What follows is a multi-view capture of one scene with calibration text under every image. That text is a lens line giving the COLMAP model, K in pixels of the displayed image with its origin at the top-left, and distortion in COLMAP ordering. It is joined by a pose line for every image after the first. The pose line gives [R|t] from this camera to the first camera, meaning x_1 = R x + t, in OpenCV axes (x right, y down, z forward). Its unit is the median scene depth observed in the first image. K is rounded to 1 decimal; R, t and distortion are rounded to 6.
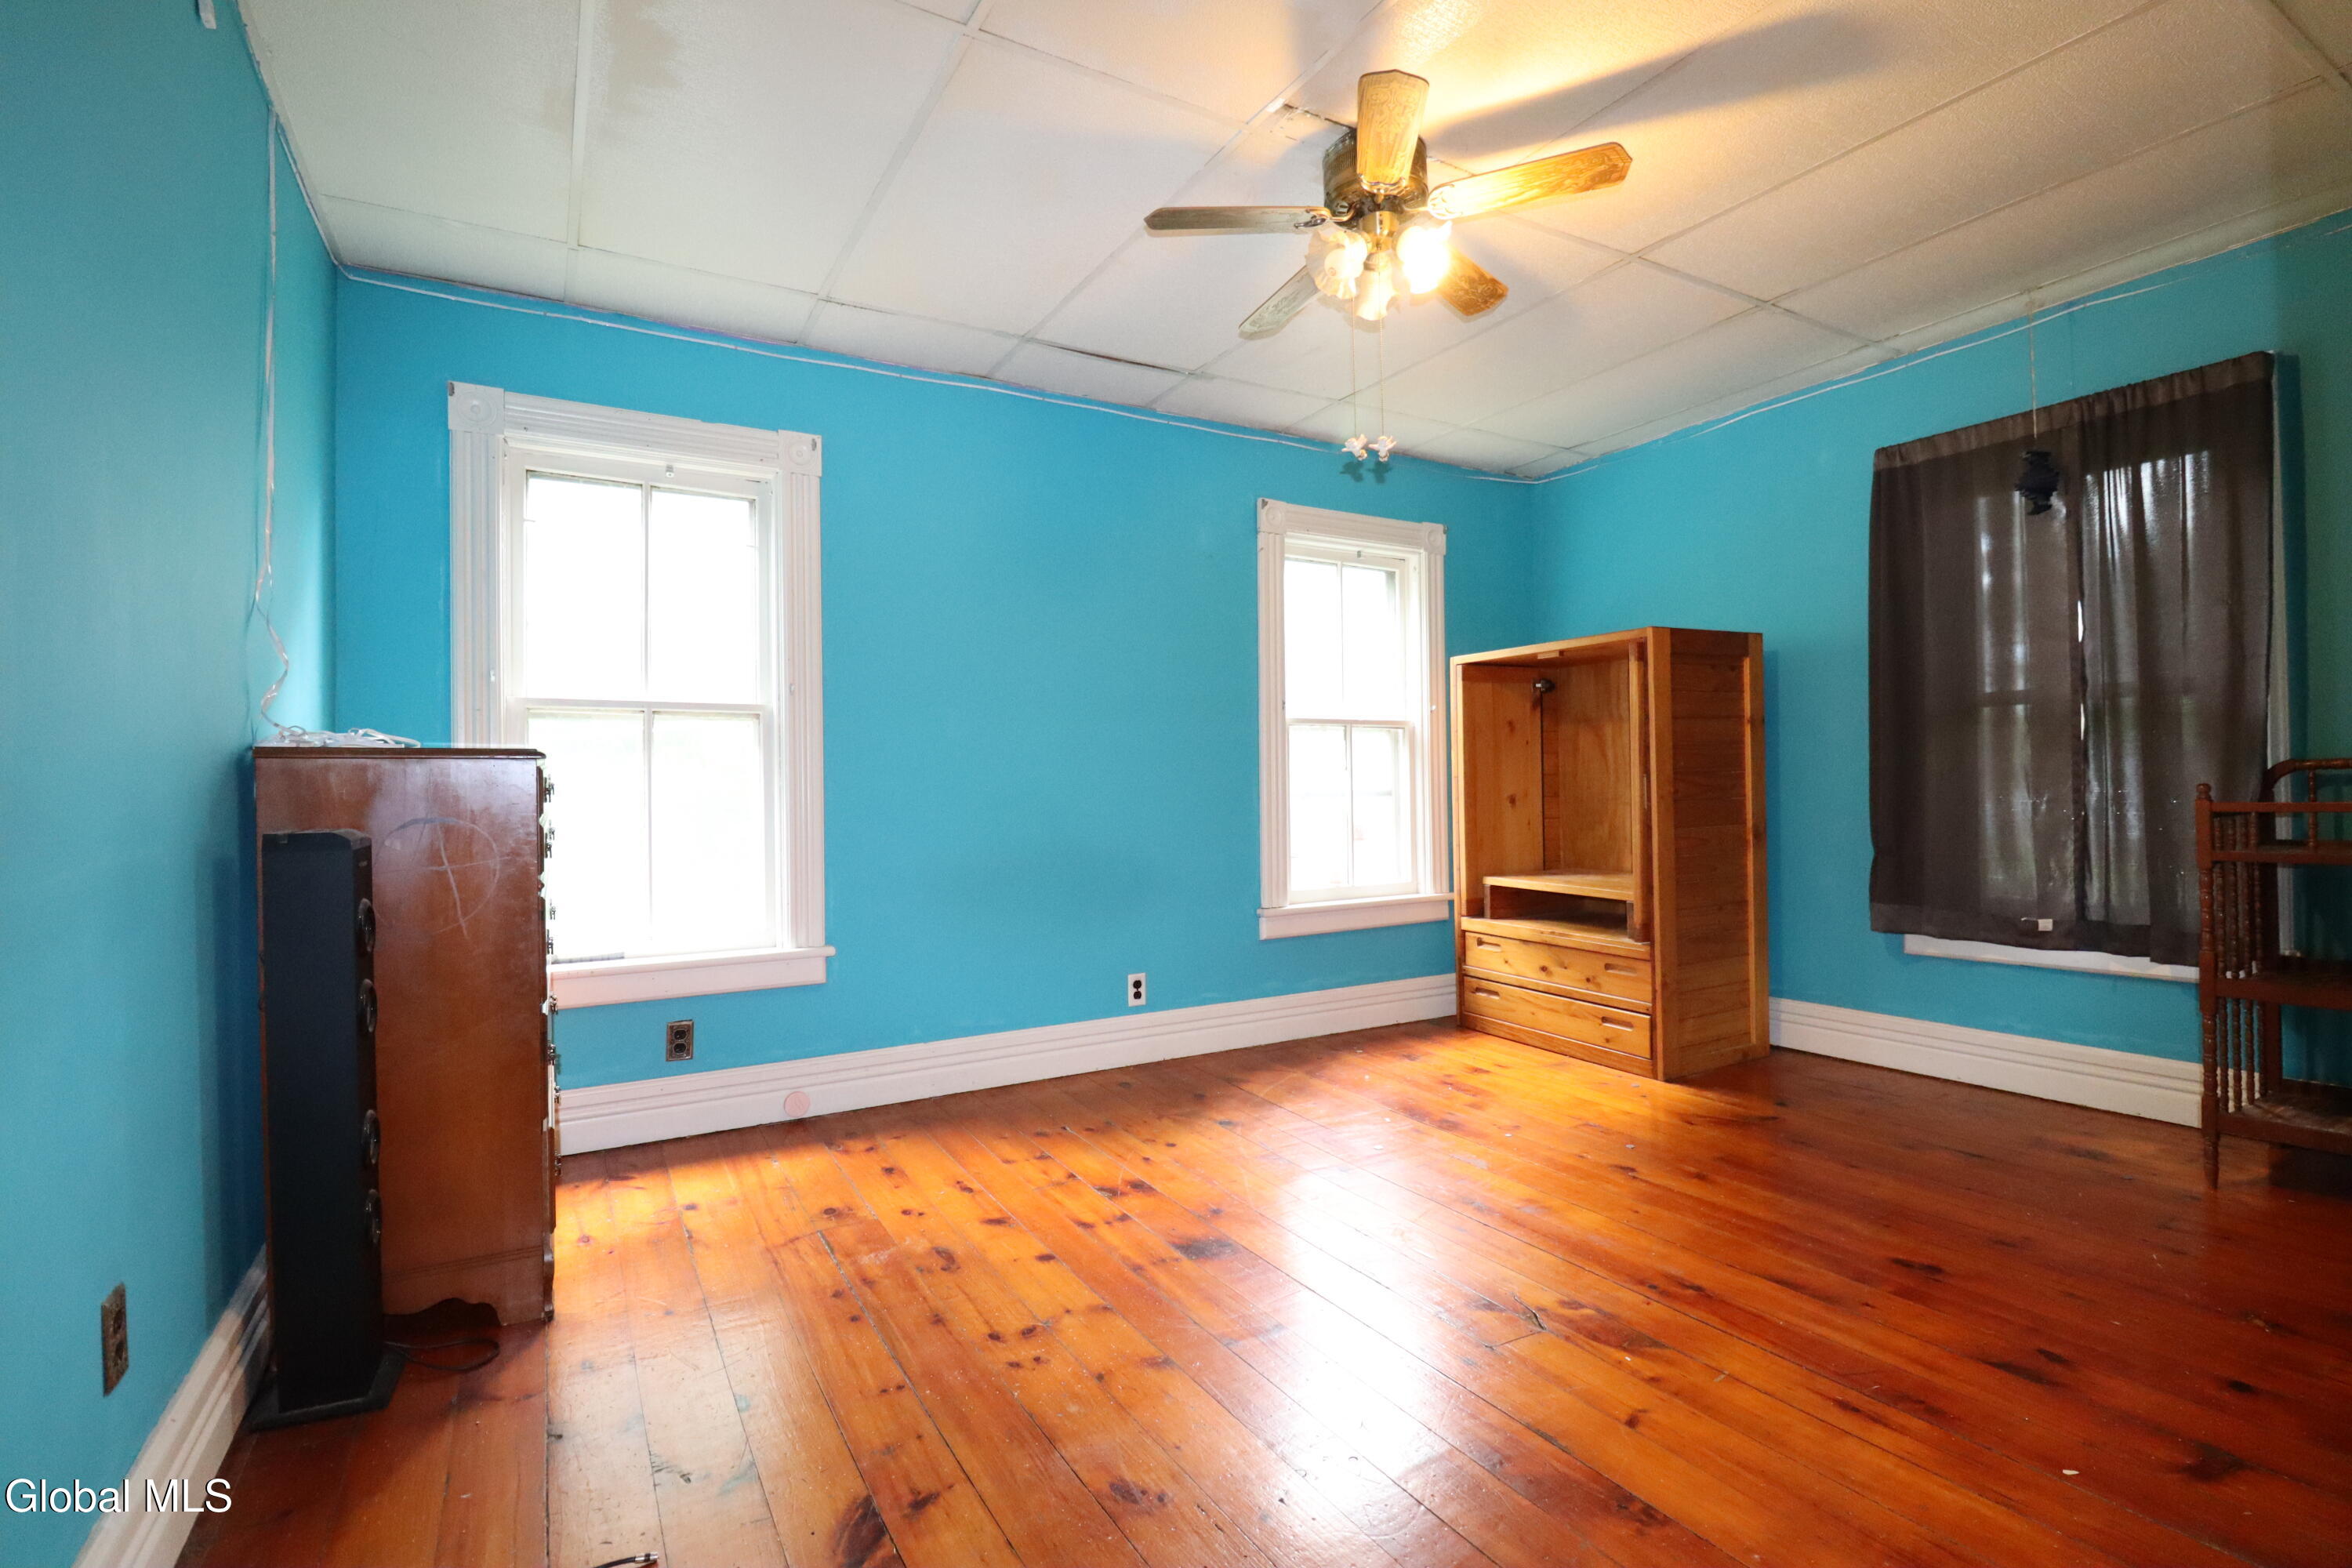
lens RADIAL K [[1091.0, 0, 1176.0], [0, 1091.0, 784.0], [0, 0, 1]] dist [0.002401, -0.015034]
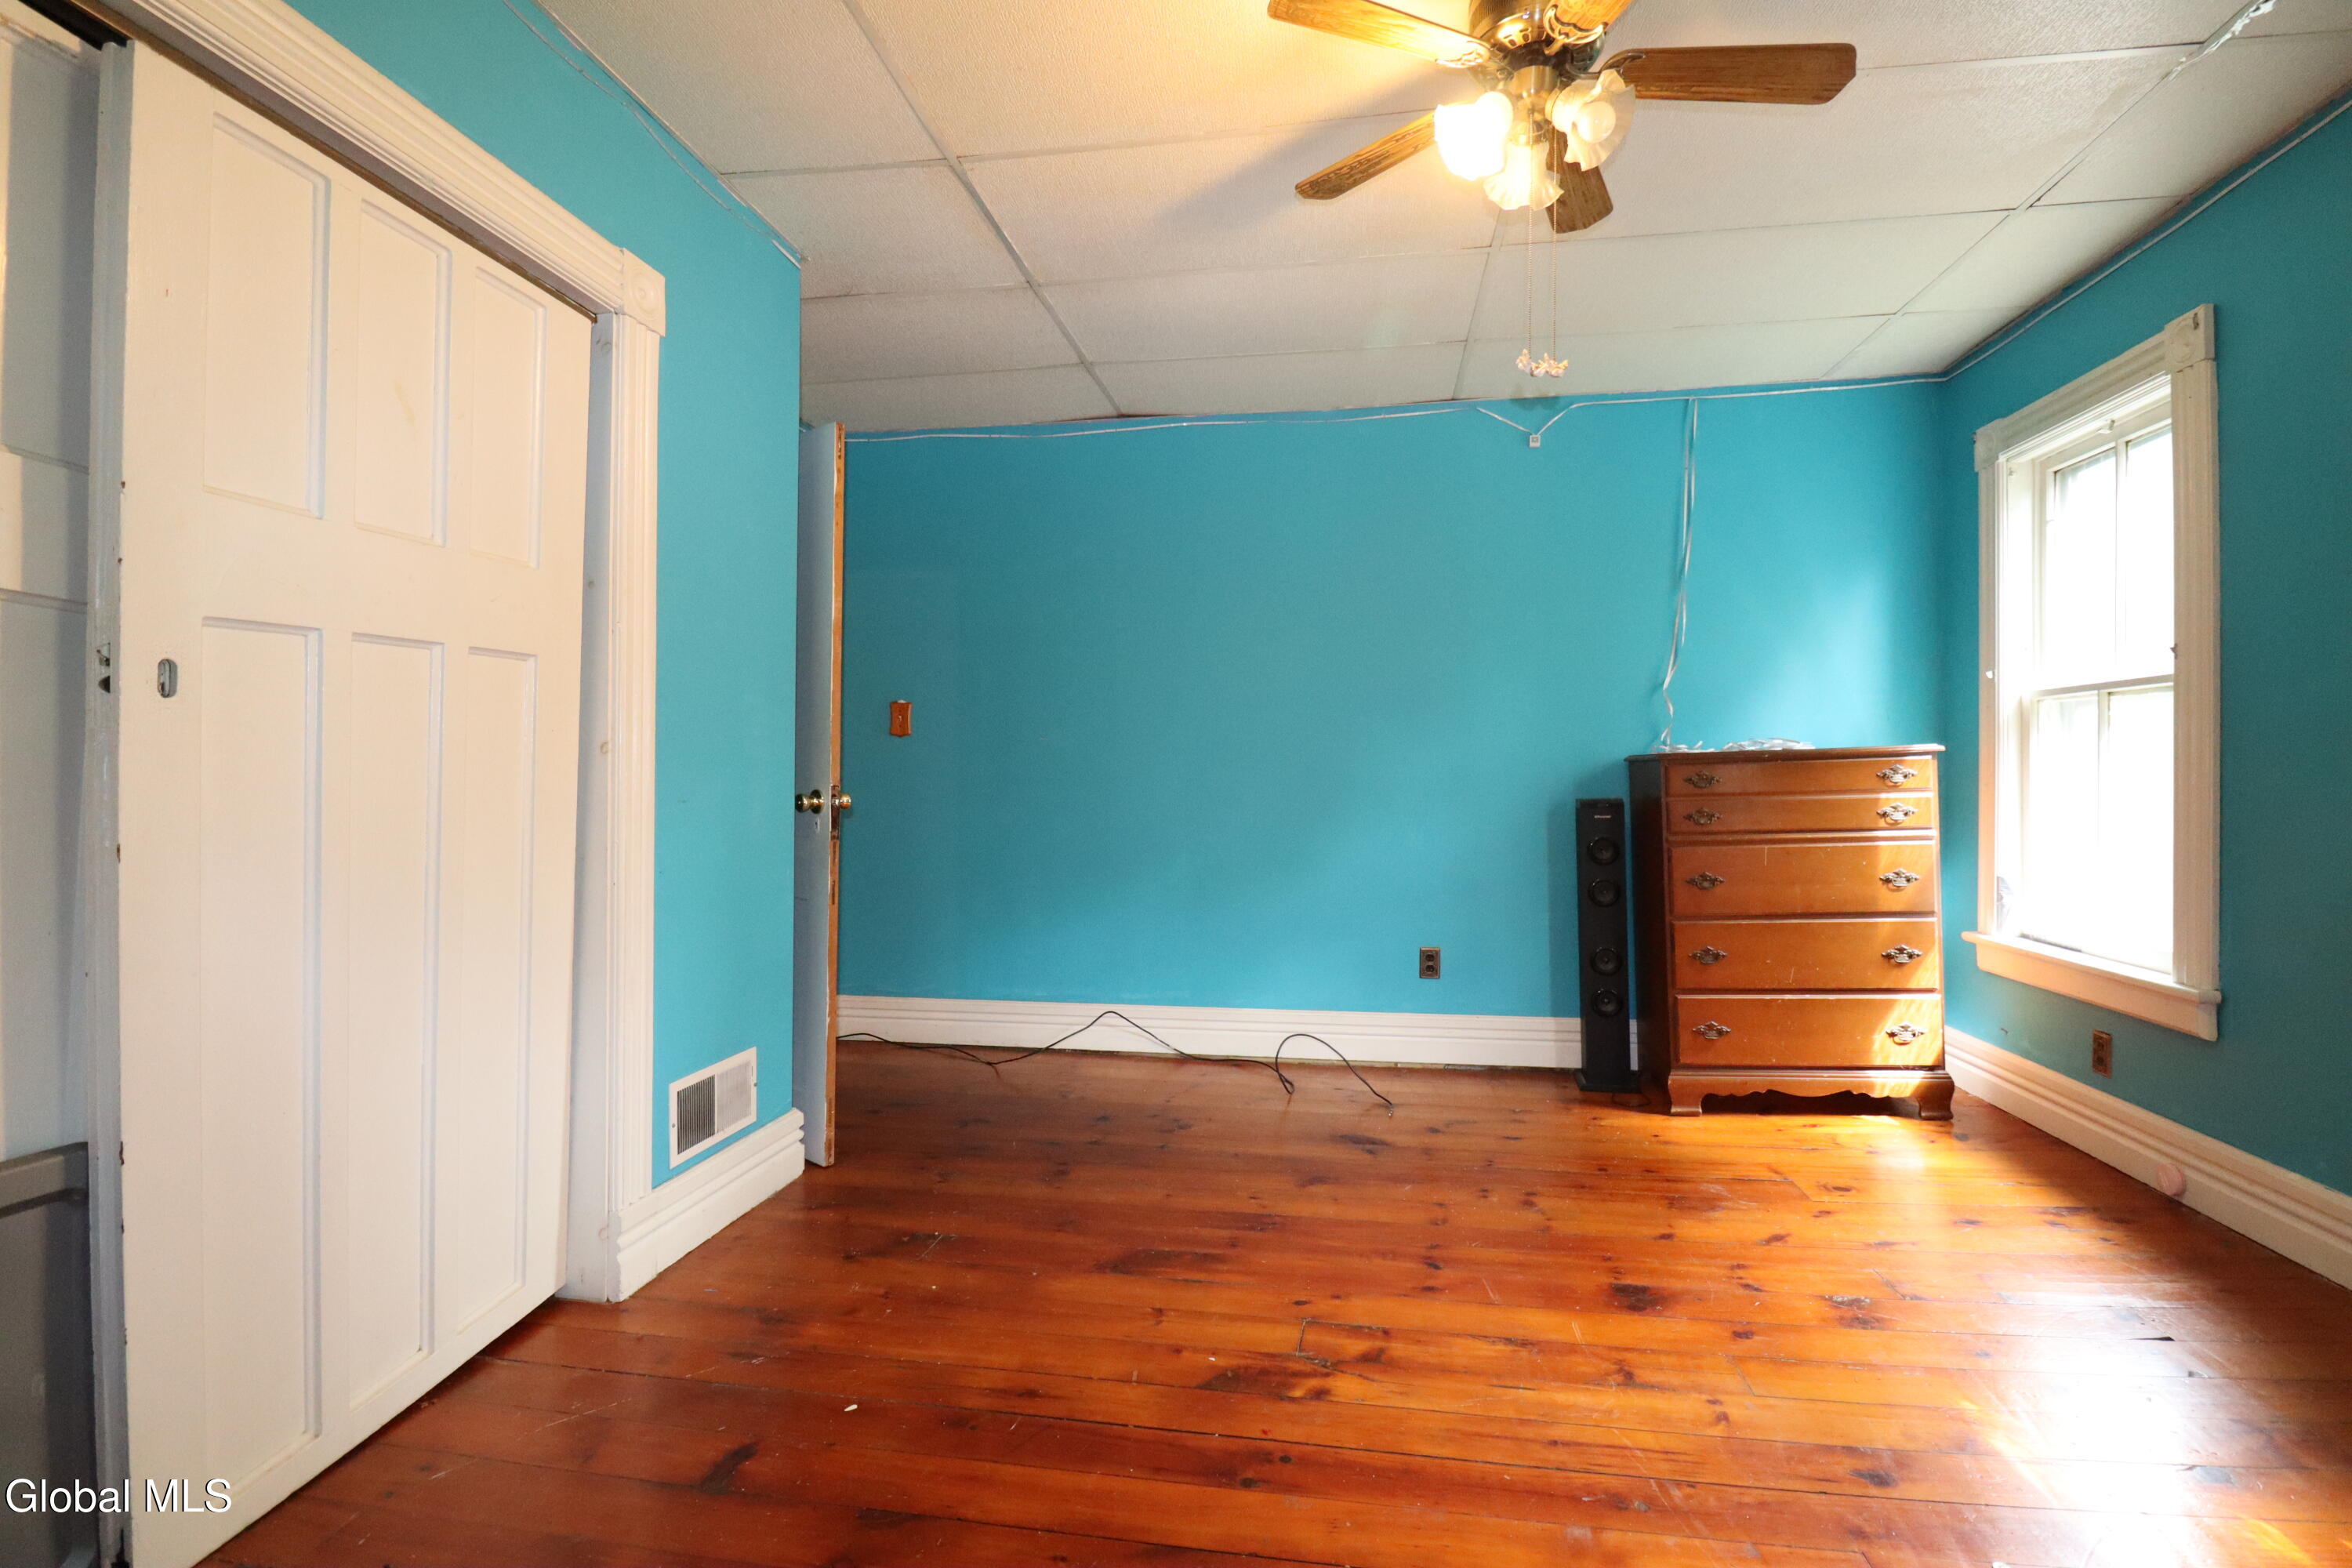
lens RADIAL K [[1081.7, 0, 1176.0], [0, 1081.7, 784.0], [0, 0, 1]] dist [-0.000073, -0.000070]
pose [[-0.639452, 0.019592, -0.768581, 1.114435], [0.012765, 0.999808, 0.014866, -0.021510], [0.768725, -0.000305, -0.639579, 1.501728]]
